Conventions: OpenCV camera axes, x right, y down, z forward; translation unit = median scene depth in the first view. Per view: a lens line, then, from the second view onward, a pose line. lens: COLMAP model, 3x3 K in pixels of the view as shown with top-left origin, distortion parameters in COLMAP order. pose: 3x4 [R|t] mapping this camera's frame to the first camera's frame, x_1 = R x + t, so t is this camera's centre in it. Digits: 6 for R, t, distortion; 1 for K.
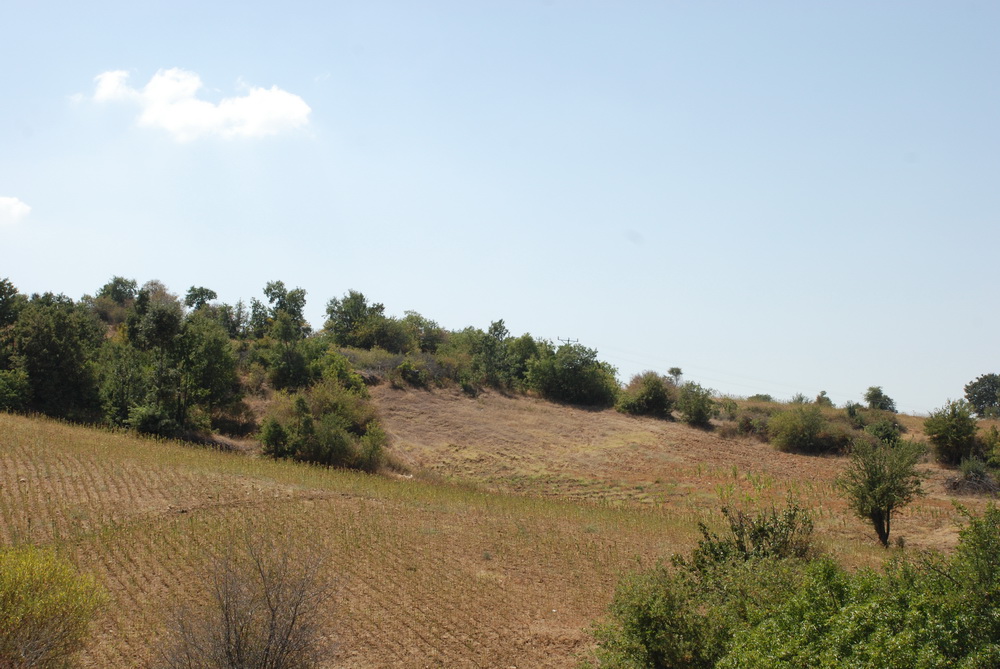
lens RADIAL K [[1876.0, 0, 508.3], [0, 1876.0, 345.4], [0, 0, 1]] dist [0.425128, 0.000000]
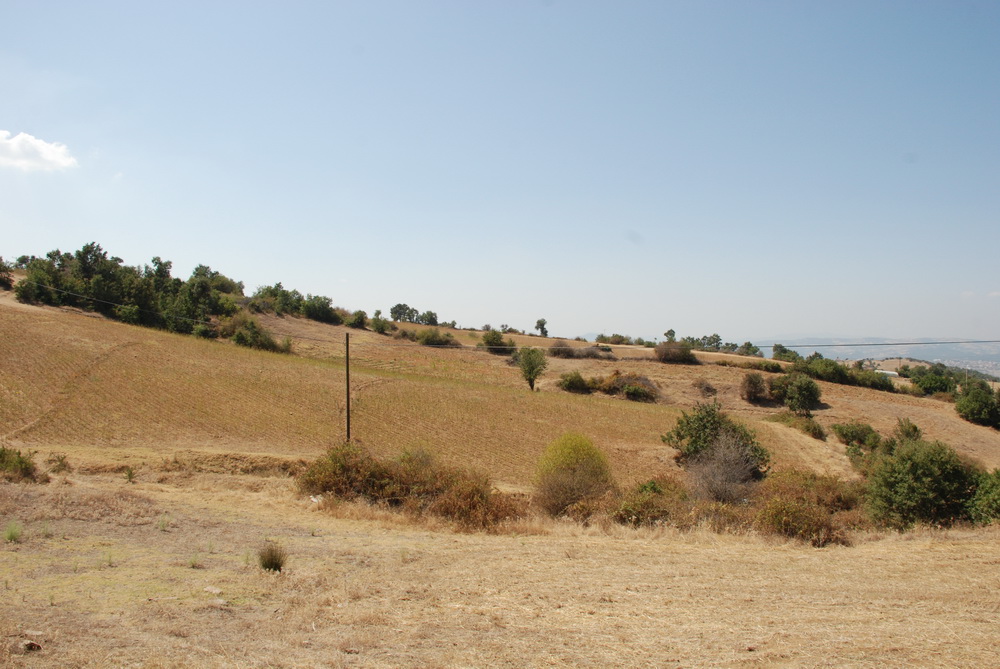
lens RADIAL K [[779.9, 0, 511.9], [0, 779.9, 340.1], [0, 0, 1]] dist [-0.164684, 0.122507]
pose [[0.882965, 0.020768, 0.468979, -0.205602], [-0.056086, 0.996532, 0.061467, -0.018070], [-0.466076, -0.080577, 0.881068, 0.045521]]
